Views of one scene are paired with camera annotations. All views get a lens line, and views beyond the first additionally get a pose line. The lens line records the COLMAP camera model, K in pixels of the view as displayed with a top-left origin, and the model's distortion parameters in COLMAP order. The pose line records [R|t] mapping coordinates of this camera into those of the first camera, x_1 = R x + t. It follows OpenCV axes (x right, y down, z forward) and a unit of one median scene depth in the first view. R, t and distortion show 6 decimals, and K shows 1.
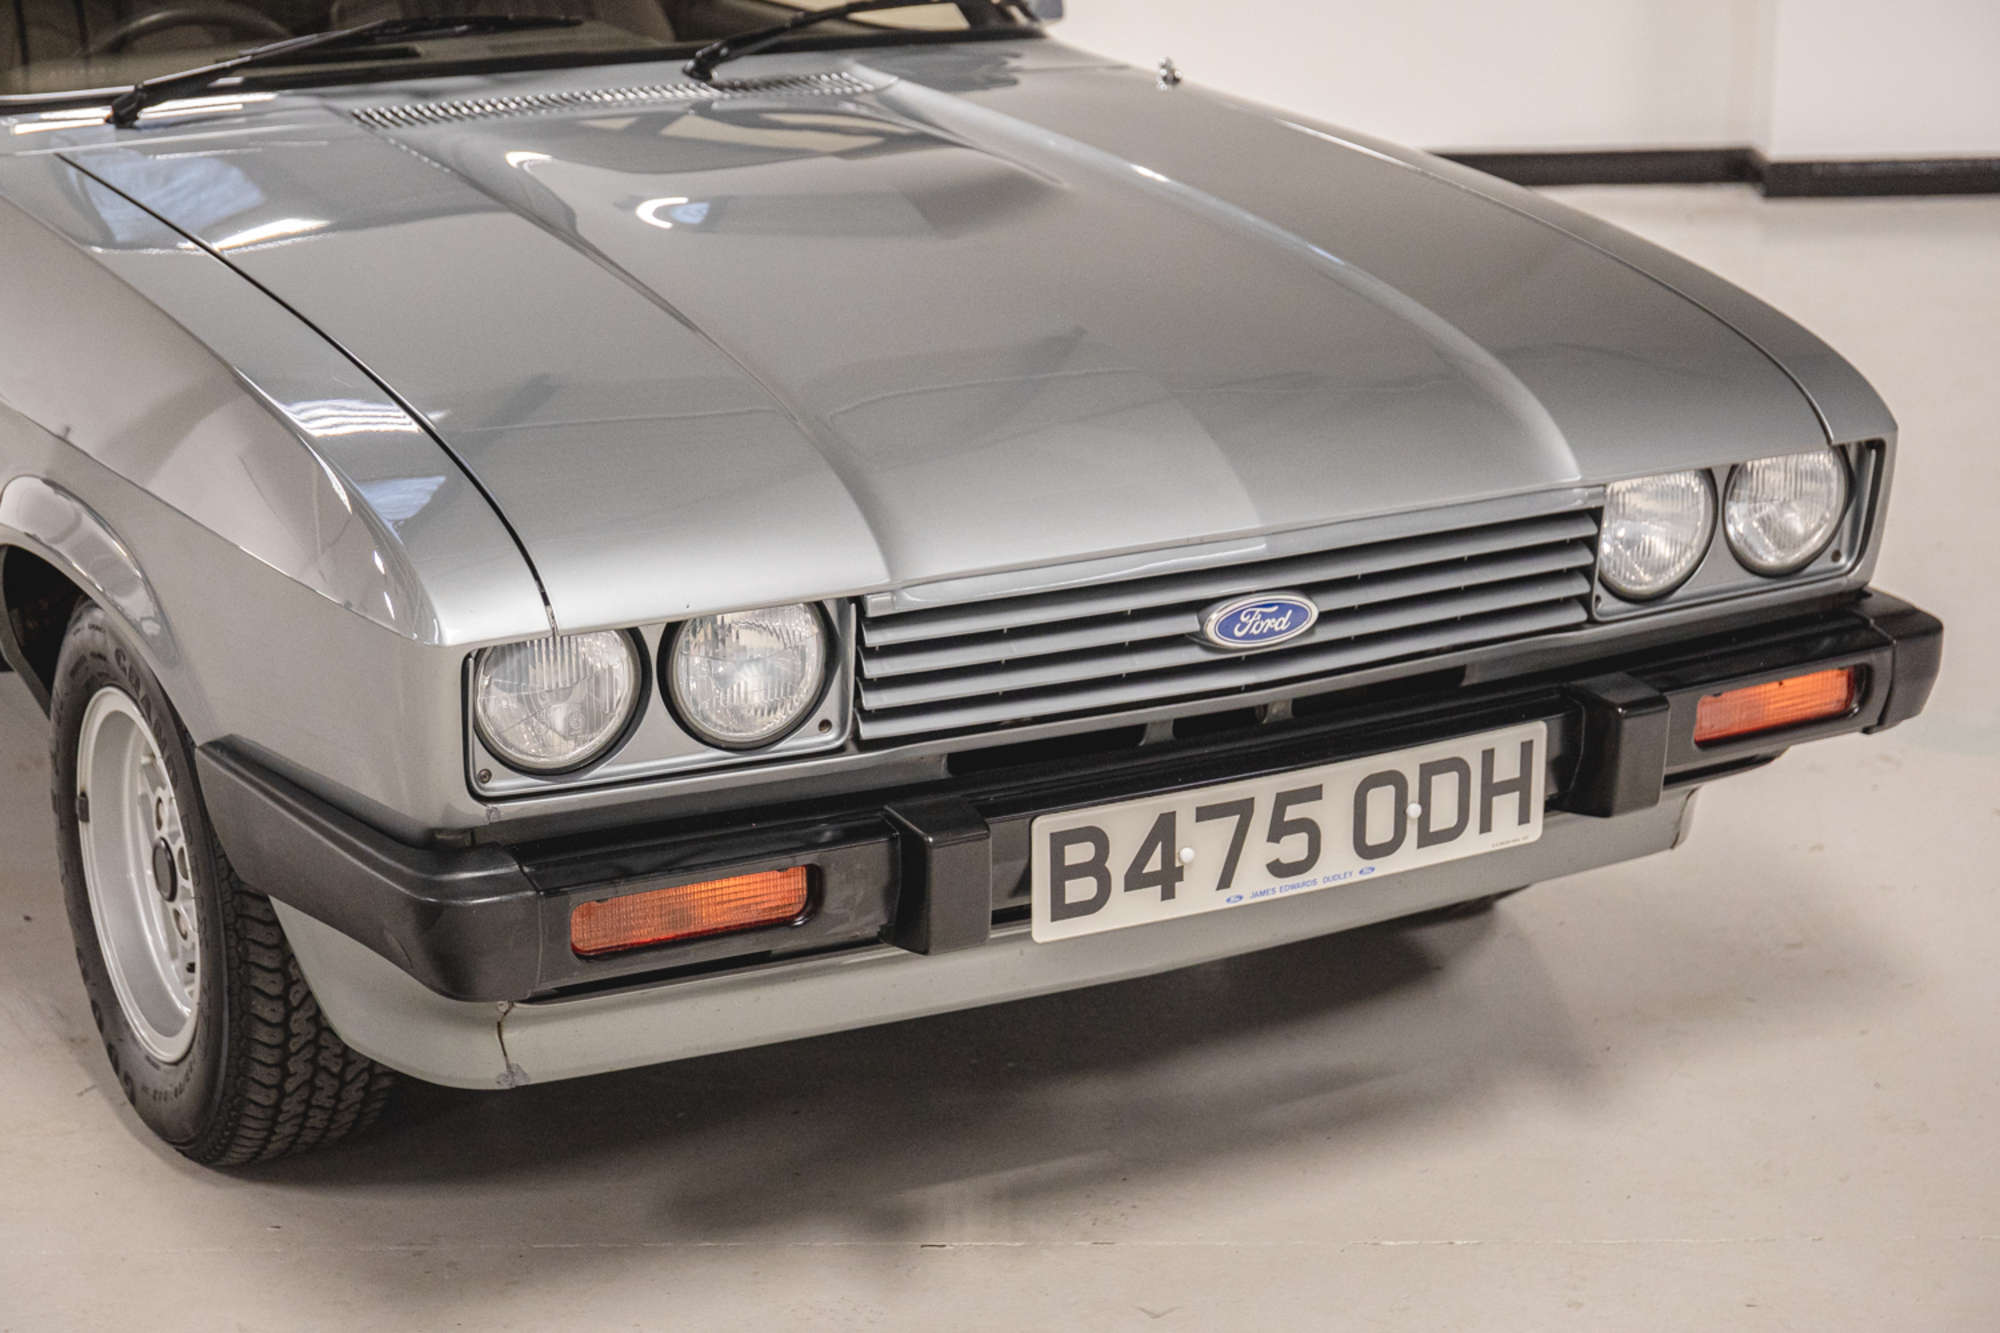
lens RADIAL K [[3788.8, 0, 1000.0], [0, 3788.8, 666.5], [0, 0, 1]] dist [0.140794, 0.202405]
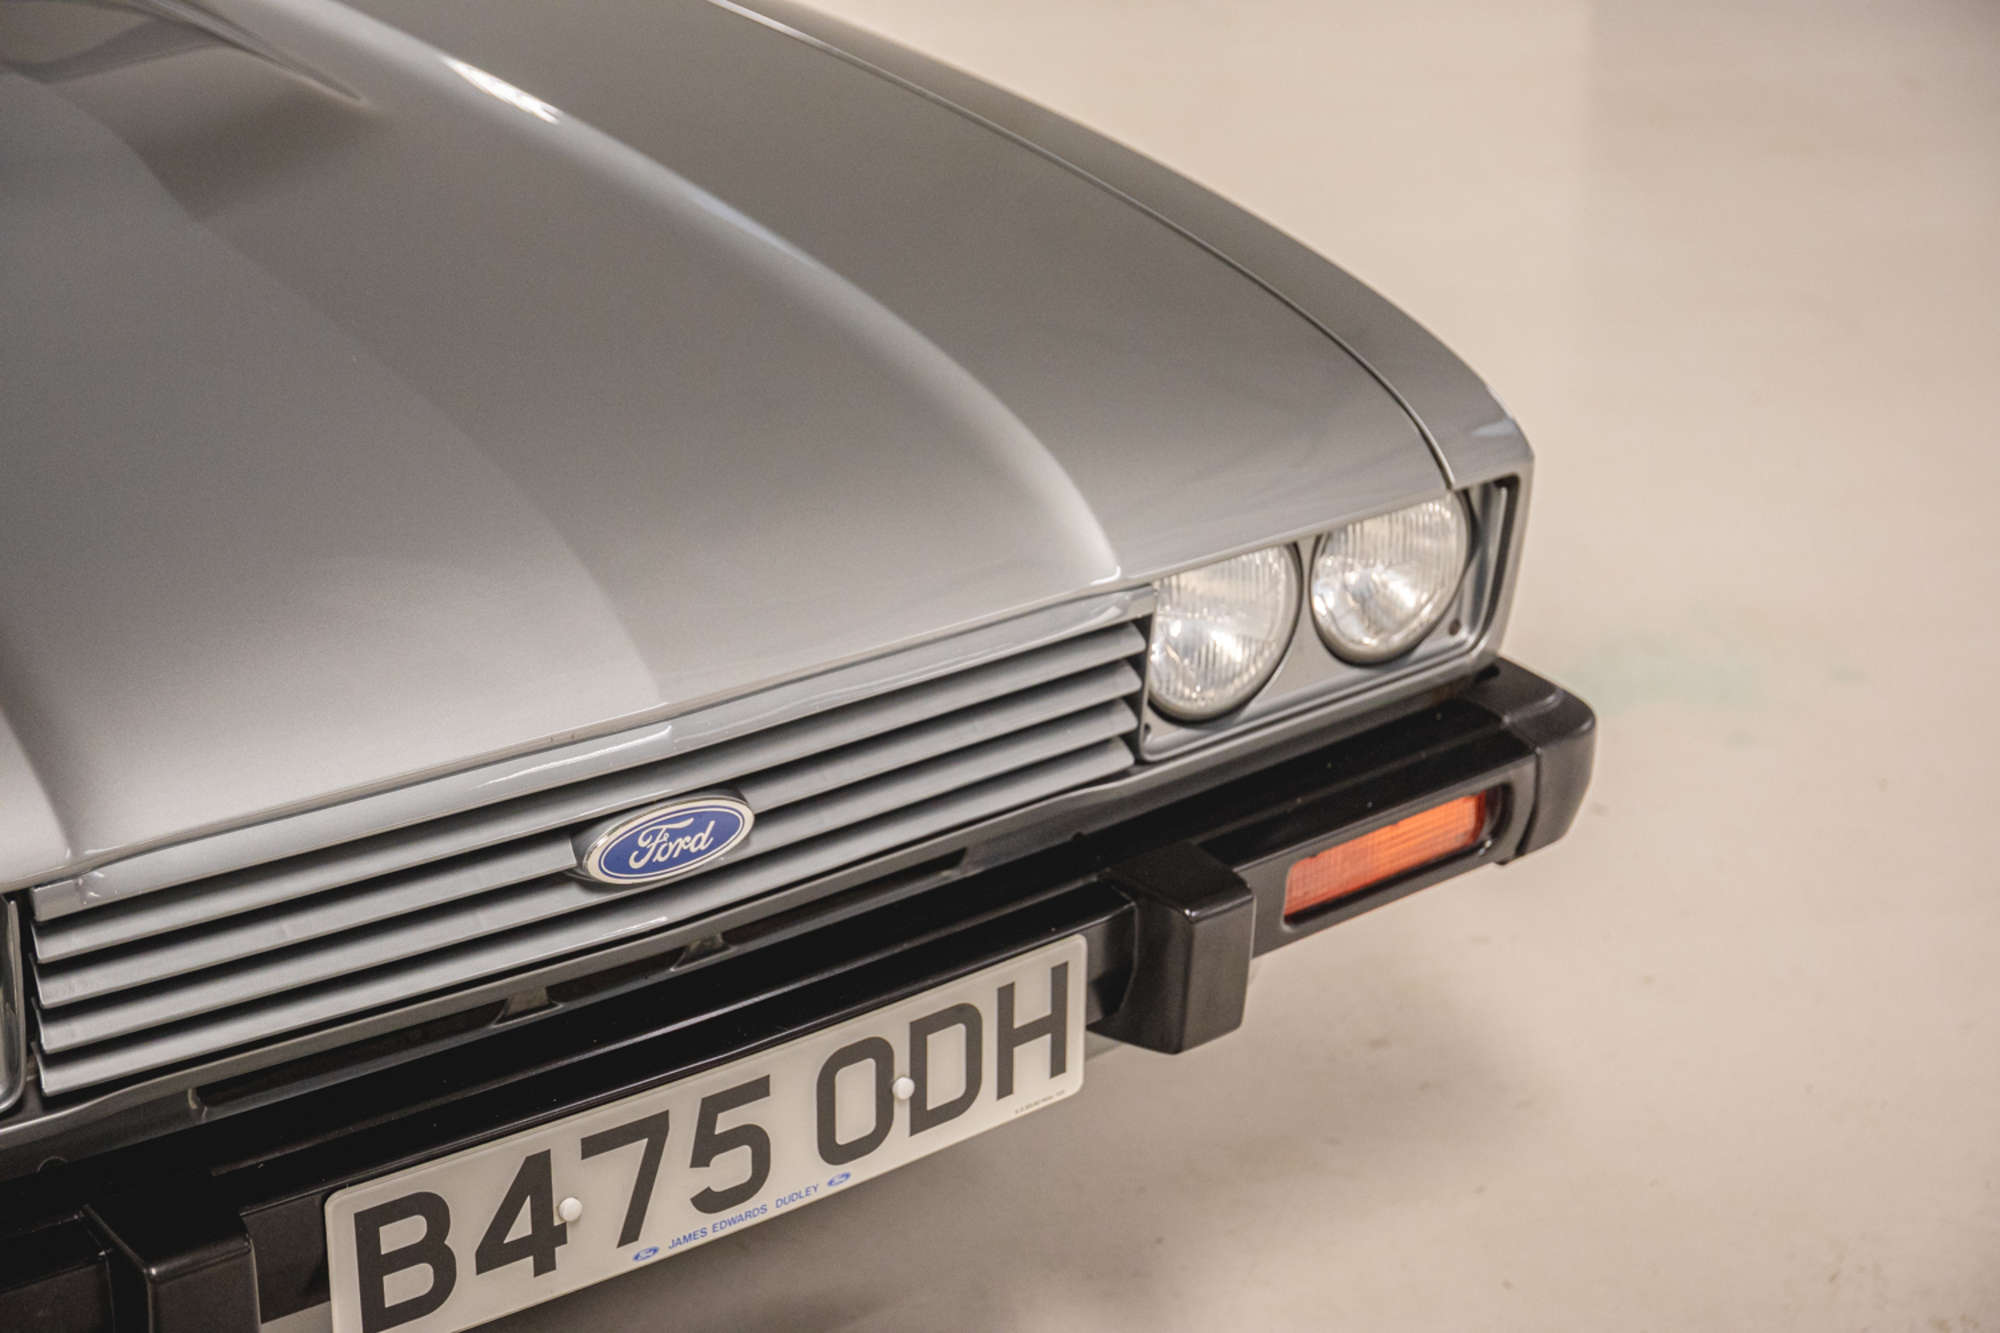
lens RADIAL K [[3600.0, 0, 1000.0], [0, 3600.0, 666.5], [0, 0, 1]] dist [0.080431, 0.175008]
pose [[0.989207, -0.046080, 0.139088, 0.038841], [0.032535, 0.994641, 0.098132, -0.101934], [-0.142865, -0.092547, 0.985406, 0.359629]]
